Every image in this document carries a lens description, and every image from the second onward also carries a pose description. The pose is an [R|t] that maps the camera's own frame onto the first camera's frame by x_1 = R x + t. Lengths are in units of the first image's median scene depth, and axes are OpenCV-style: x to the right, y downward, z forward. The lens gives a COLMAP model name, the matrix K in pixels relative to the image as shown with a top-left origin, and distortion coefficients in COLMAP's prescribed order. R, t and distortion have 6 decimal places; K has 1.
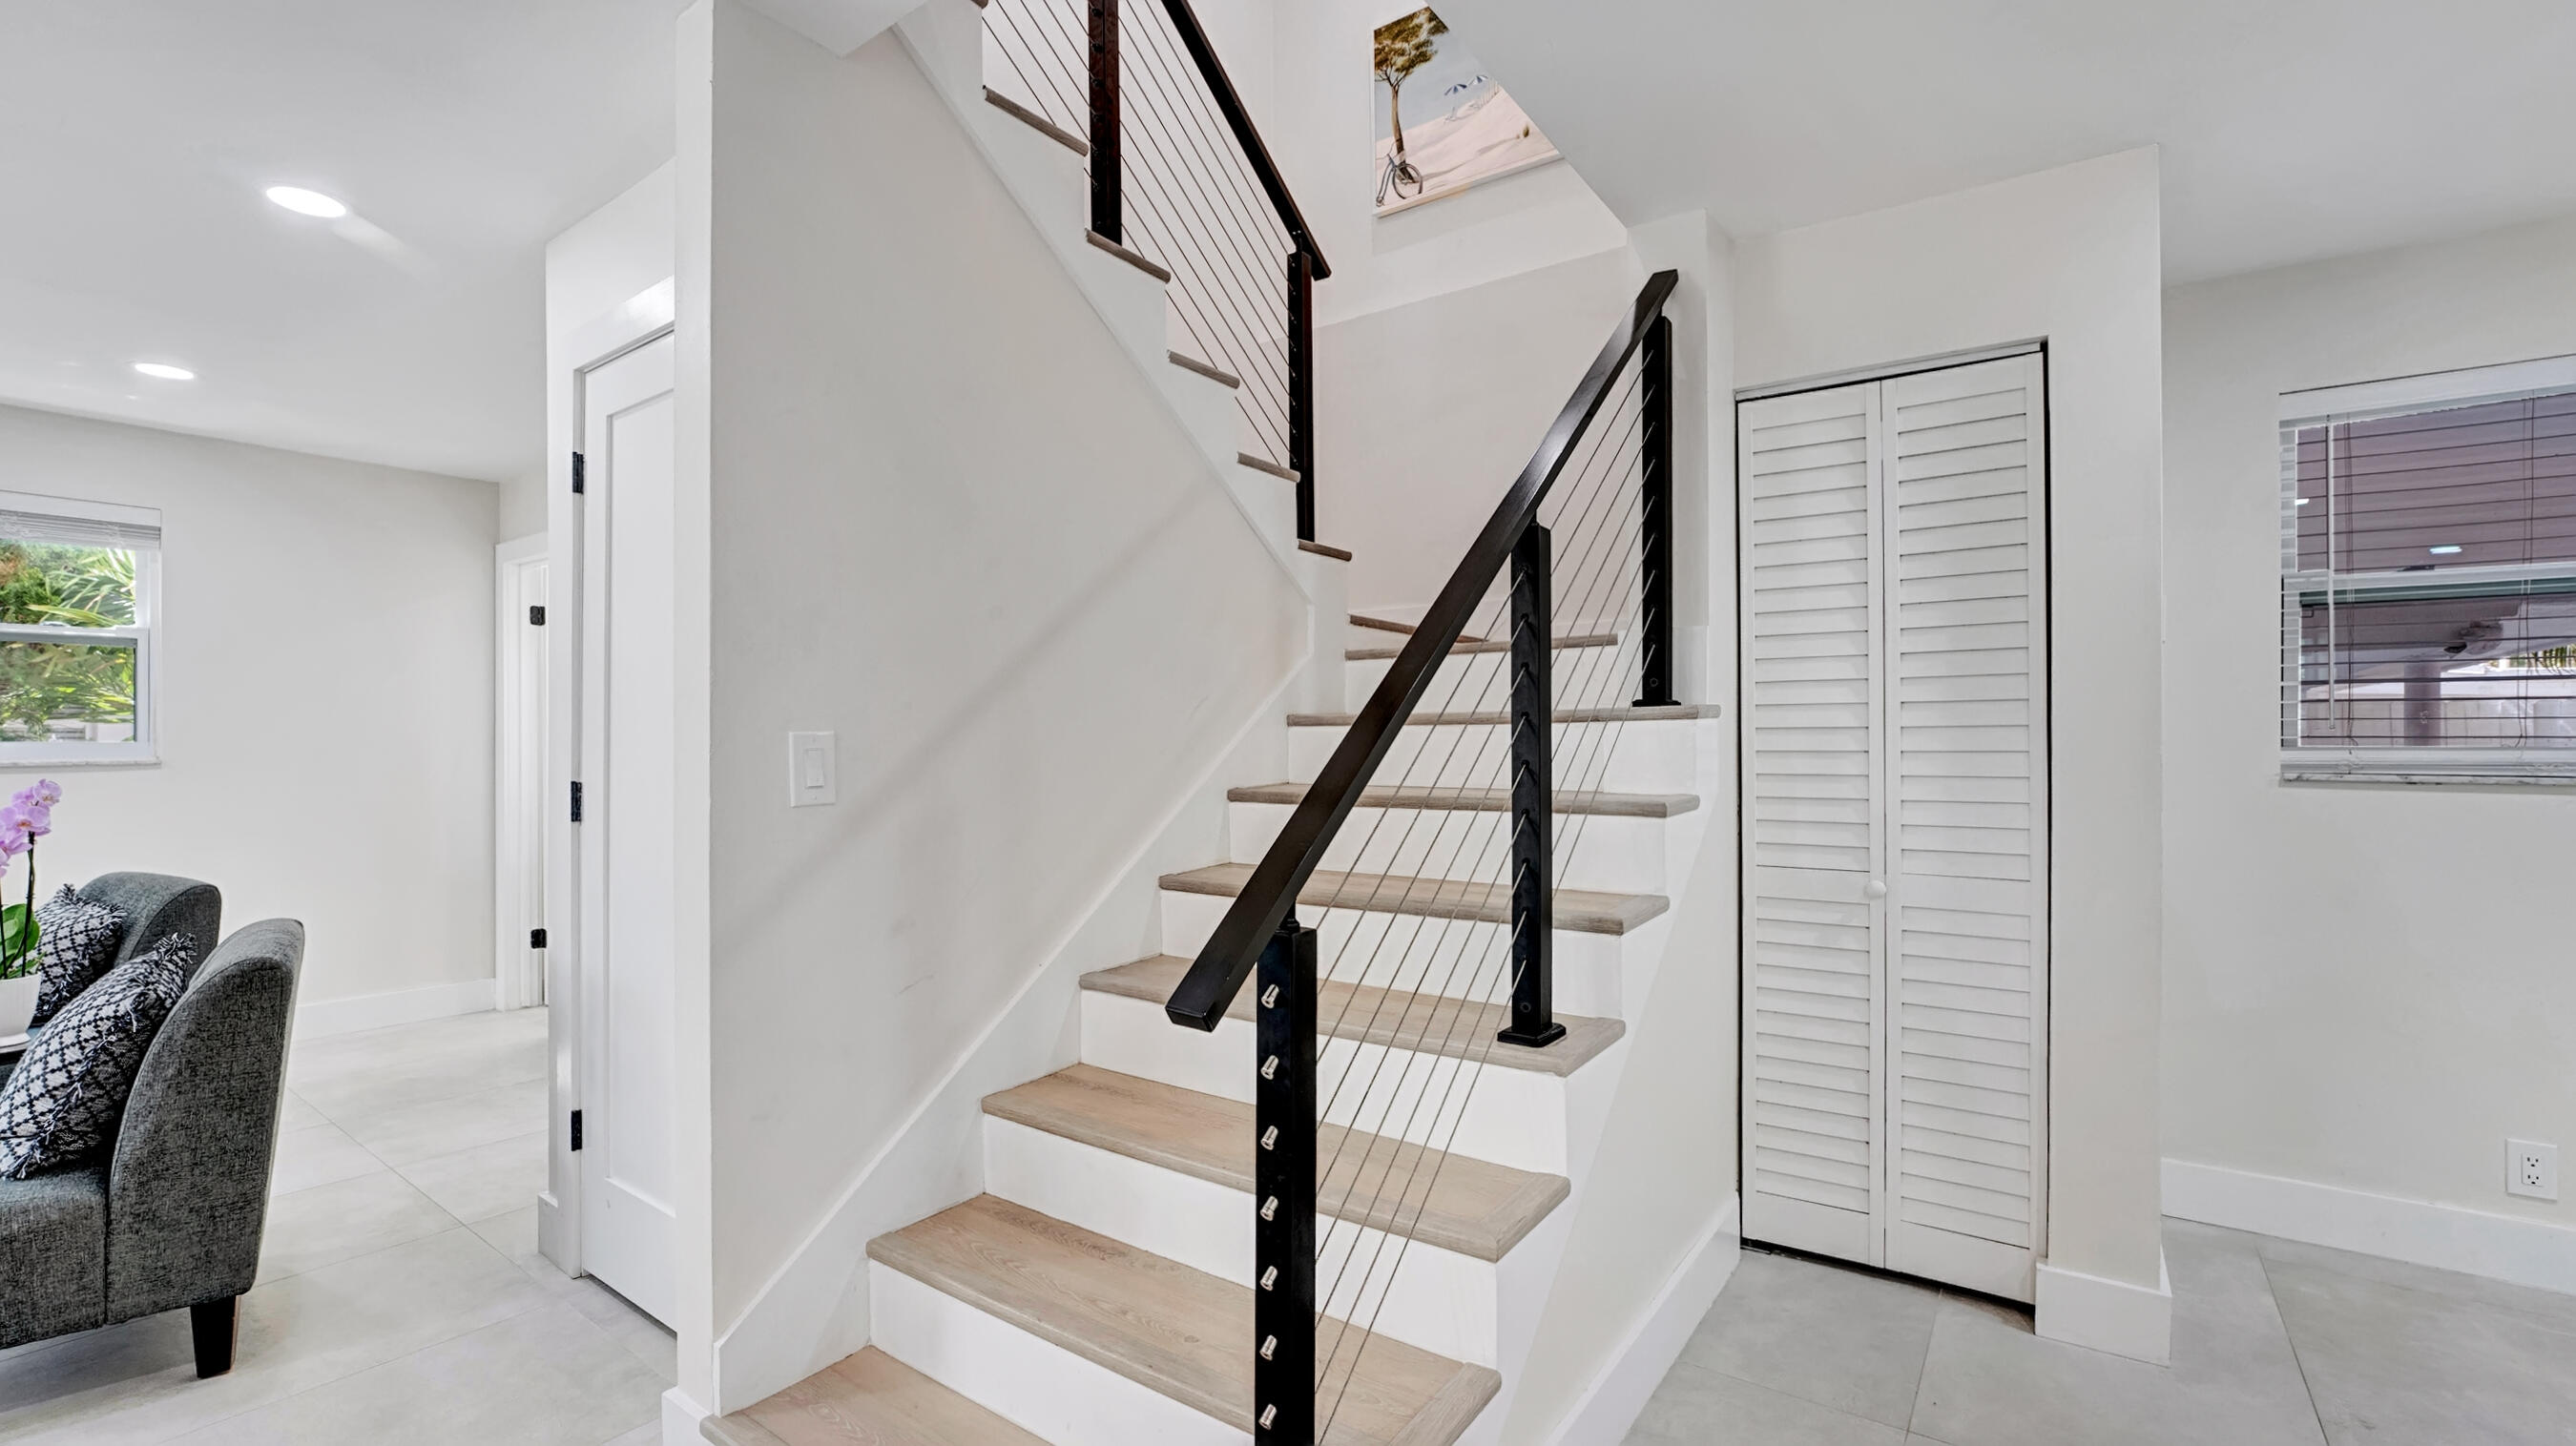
lens RADIAL K [[1077.9, 0, 1295.6], [0, 1077.9, 759.2], [0, 0, 1]] dist [-0.002929, -0.000247]
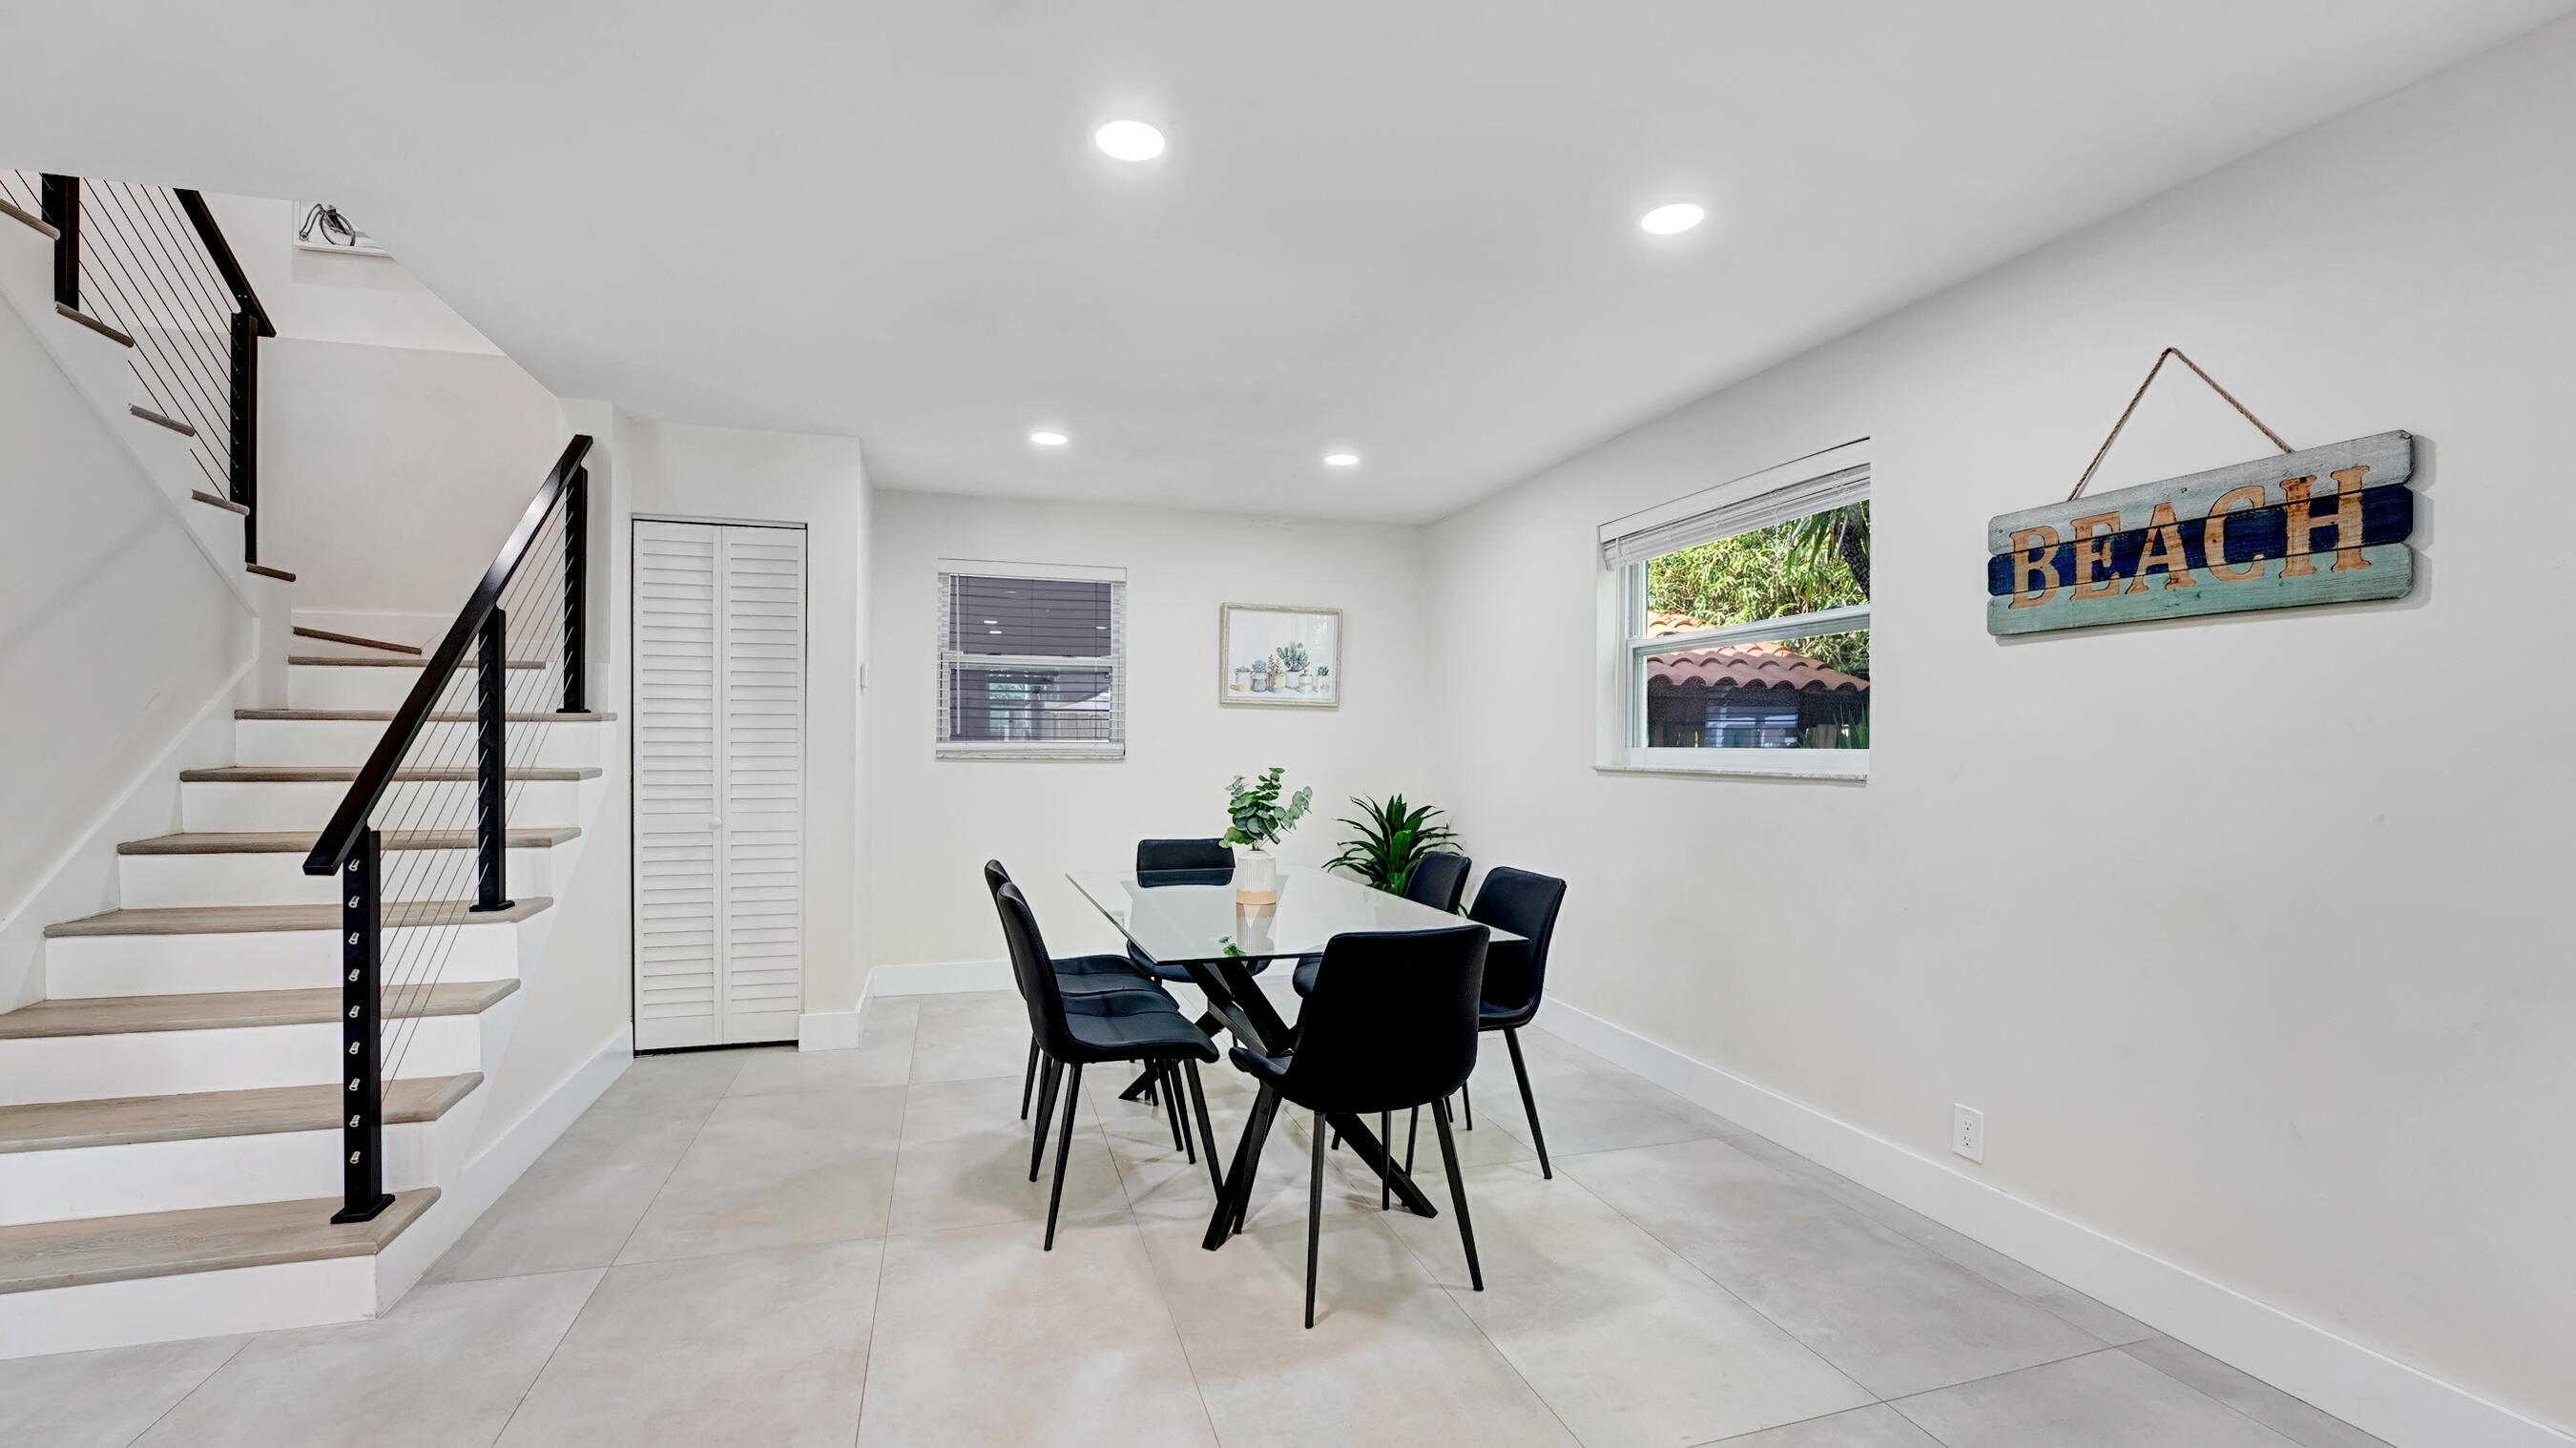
lens RADIAL K [[1073.8, 0, 1285.5], [0, 1073.8, 736.3], [0, 0, 1]] dist [-0.048716, 0.009988]
pose [[0.608994, 0.008445, 0.793130, -0.232245], [0.001936, 0.999925, -0.012133, 0.005158], [-0.793172, 0.008924, 0.608932, -0.704788]]
